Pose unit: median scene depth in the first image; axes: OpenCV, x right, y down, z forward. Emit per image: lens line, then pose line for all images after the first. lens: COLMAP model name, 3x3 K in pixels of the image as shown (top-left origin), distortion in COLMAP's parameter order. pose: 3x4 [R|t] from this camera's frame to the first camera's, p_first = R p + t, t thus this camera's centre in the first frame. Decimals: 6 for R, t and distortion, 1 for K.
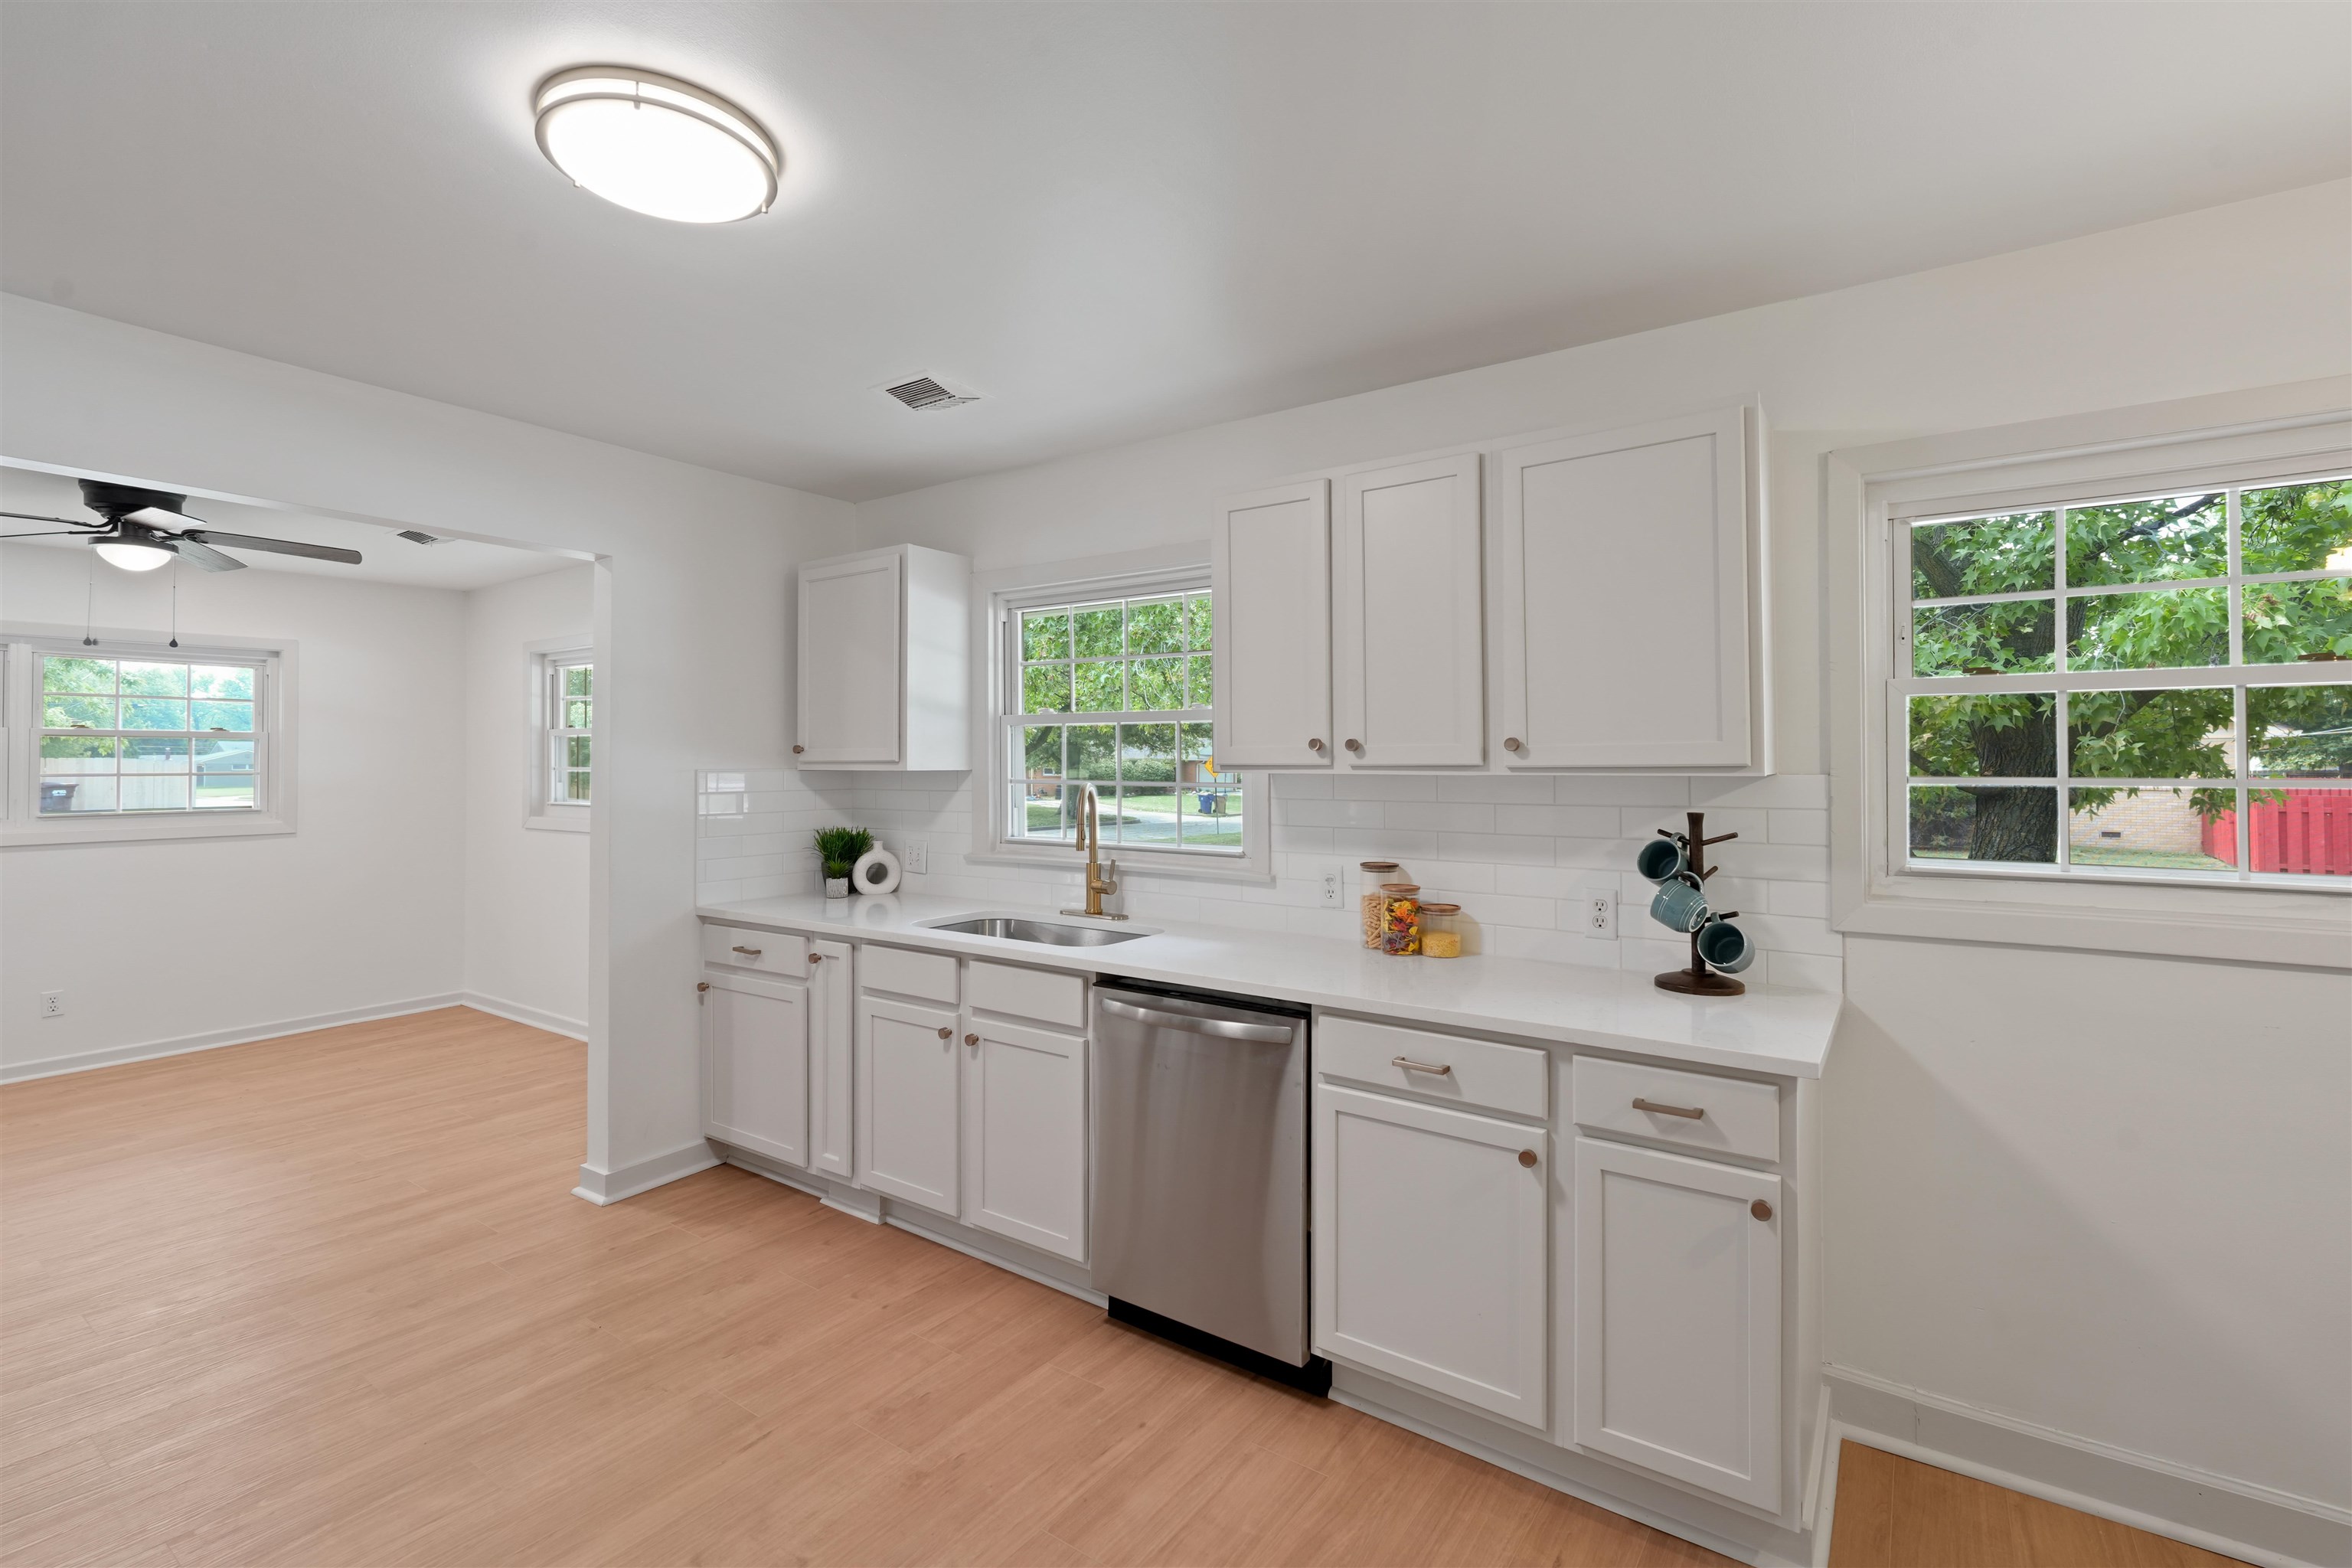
lens RADIAL K [[1044.0, 0, 1184.5], [0, 1044.0, 743.6], [0, 0, 1]] dist [0.000799, 0.000297]
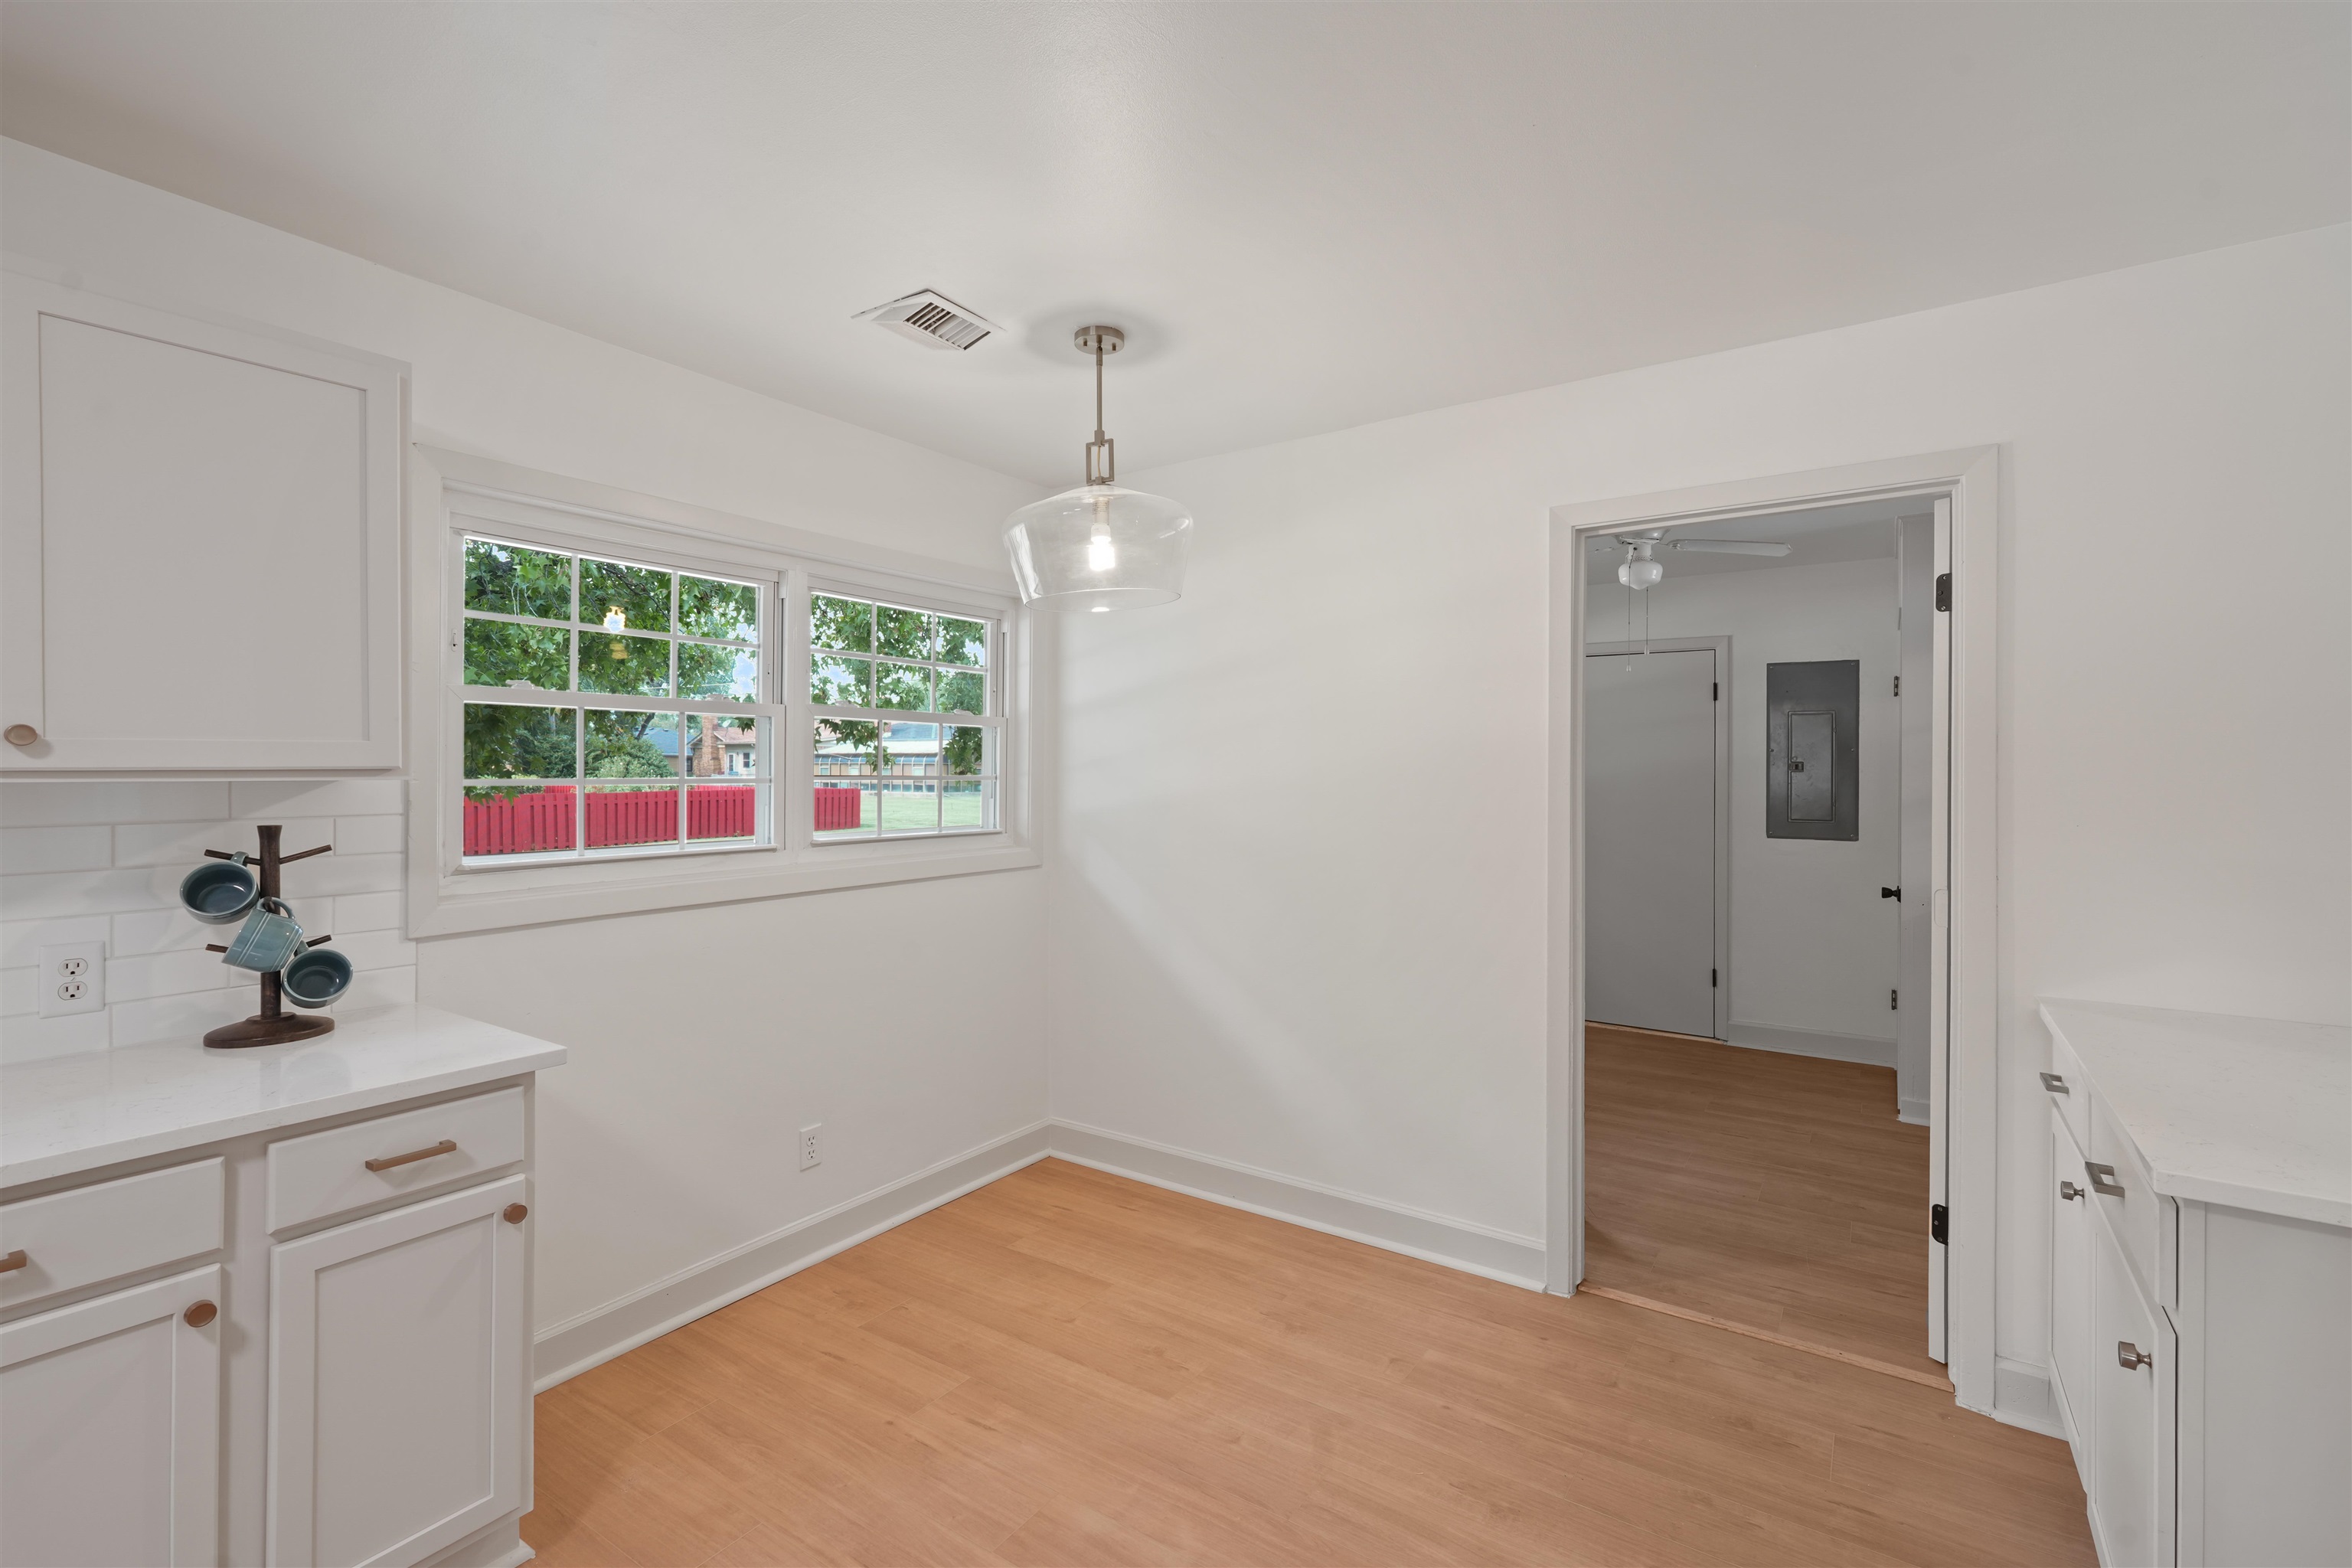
lens RADIAL K [[1037.7, 0, 1175.6], [0, 1037.7, 774.3], [0, 0, 1]] dist [0.000790, 0.000214]
pose [[-0.011560, -0.004129, 0.999925, -0.291887], [-0.020325, 0.999786, 0.003893, 0.007137], [-0.999727, -0.020279, -0.011642, 0.256684]]
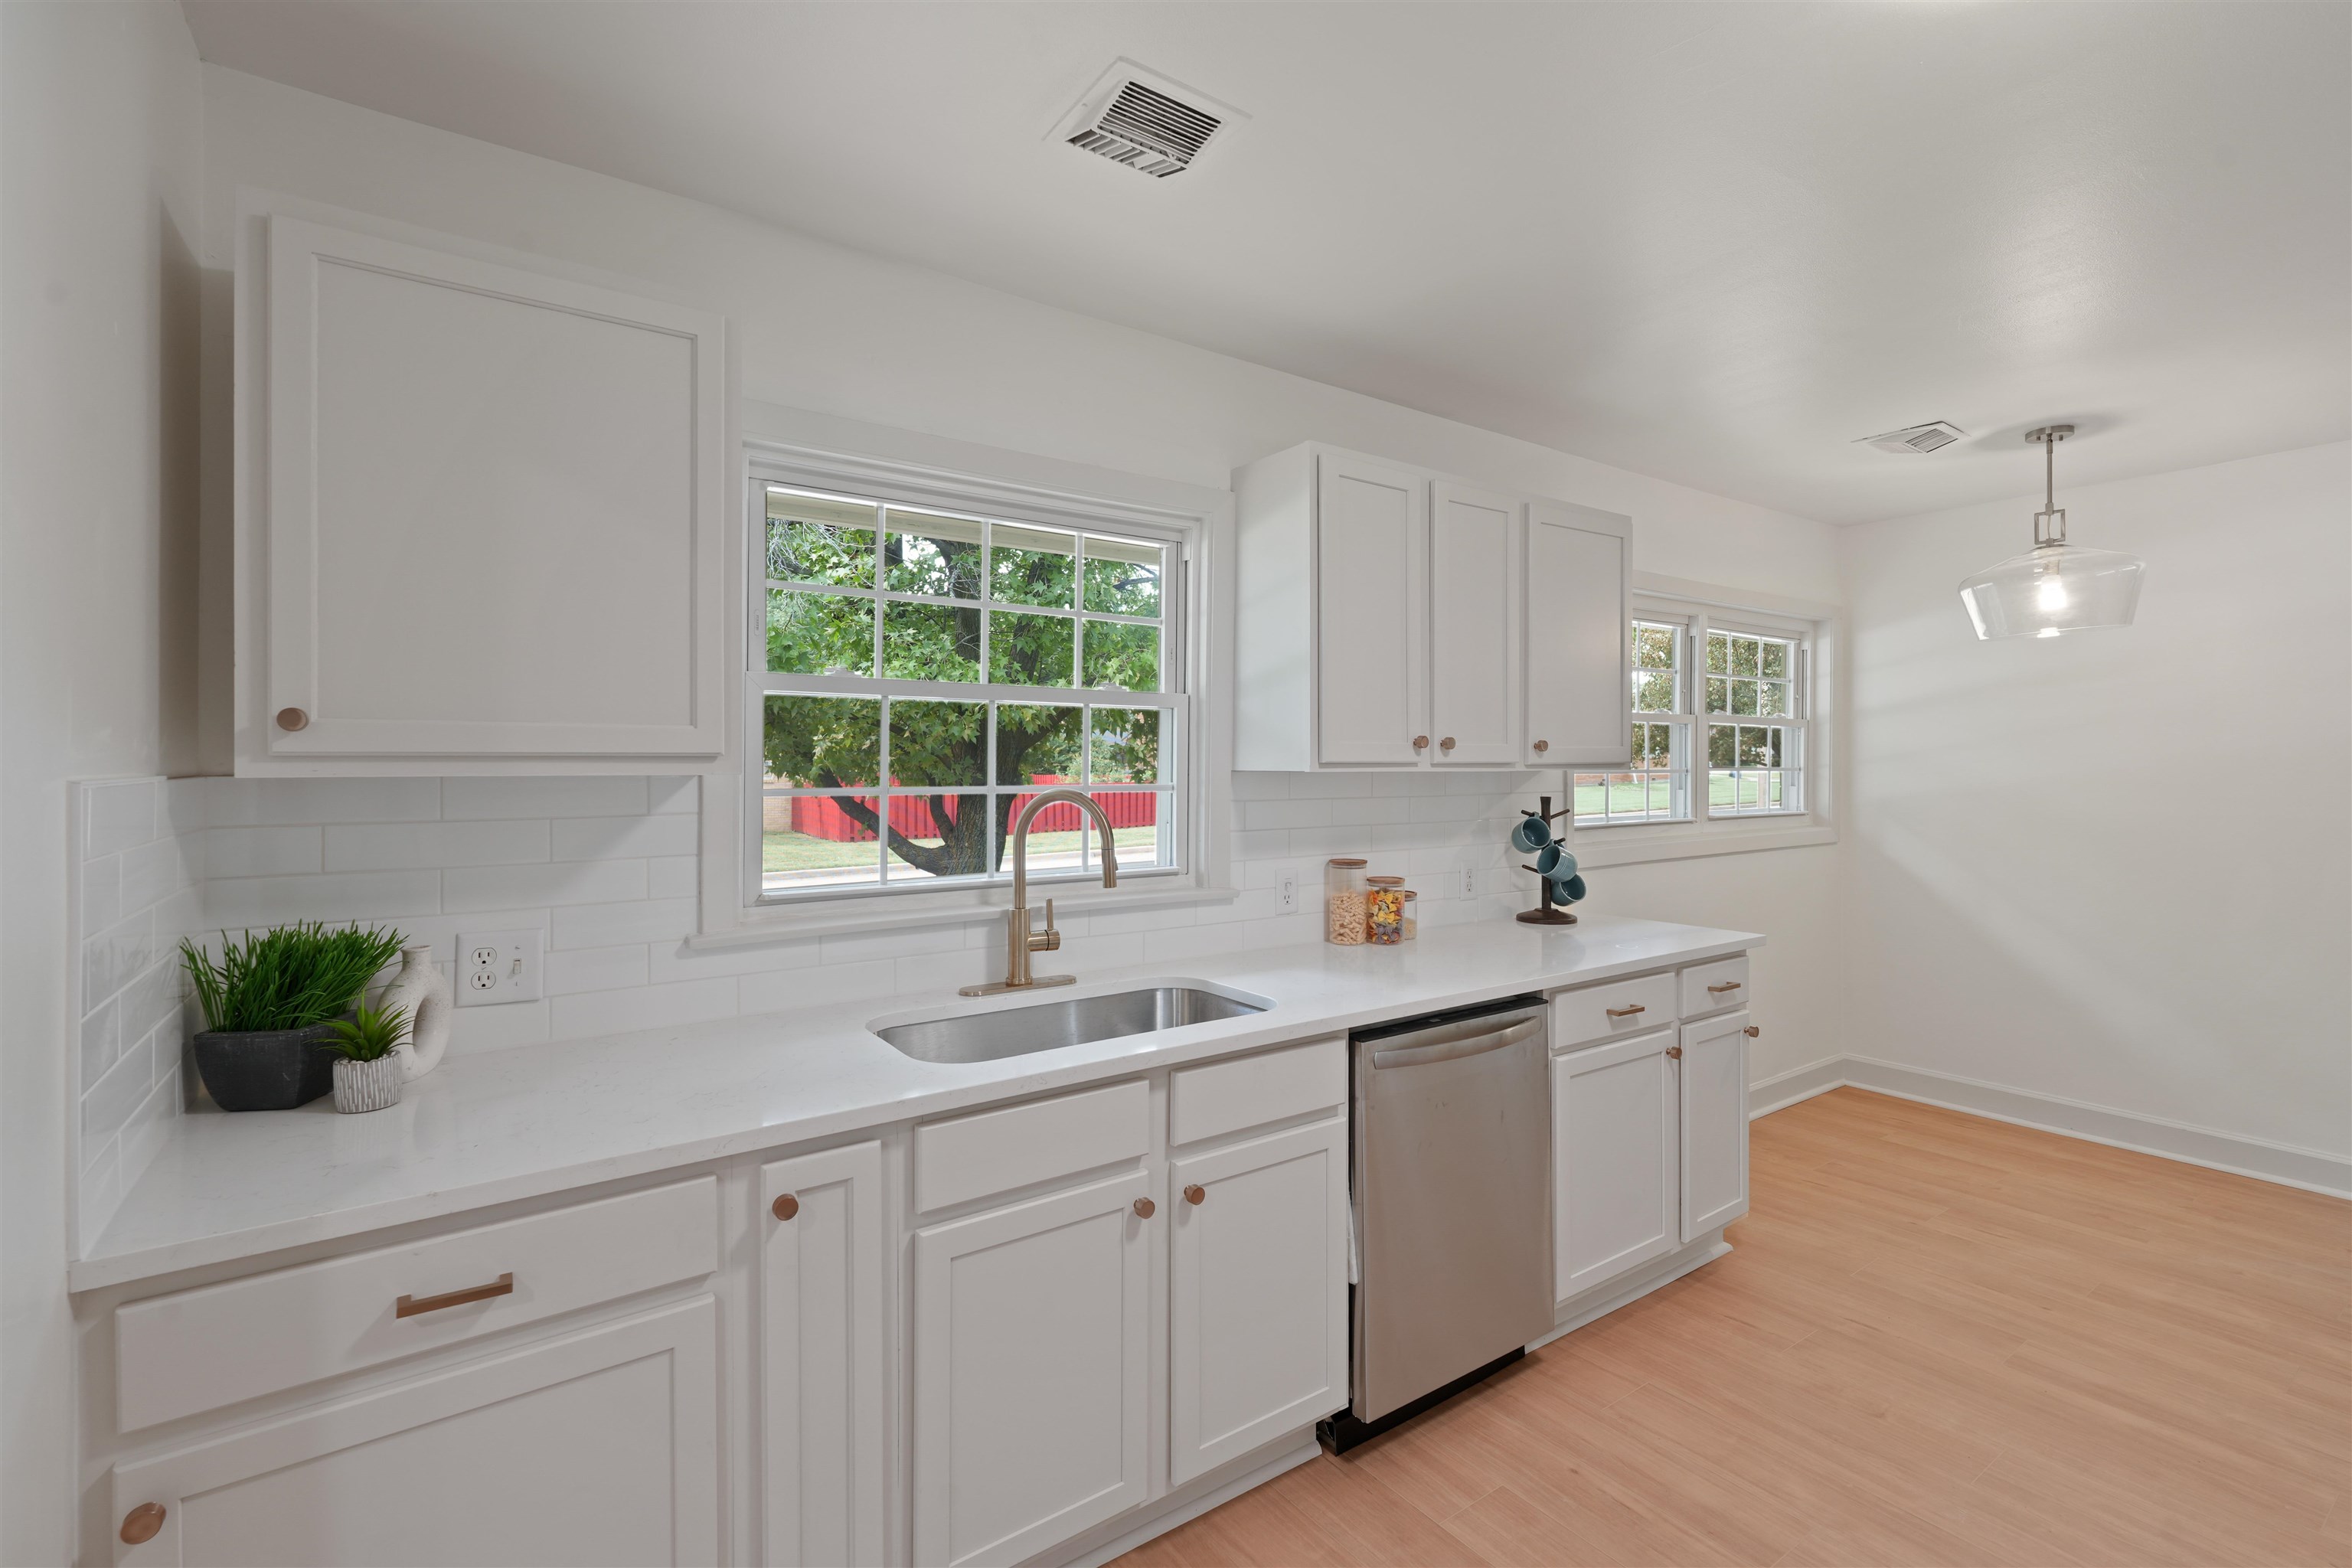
lens RADIAL K [[1053.9, 0, 1181.9], [0, 1053.9, 765.0], [0, 0, 1]] dist [0.002500, -0.000076]
pose [[0.338667, -0.001622, 0.940905, -0.868414], [-0.016191, 0.999840, 0.007552, 0.018392], [-0.940767, -0.017792, 0.338587, 0.850183]]
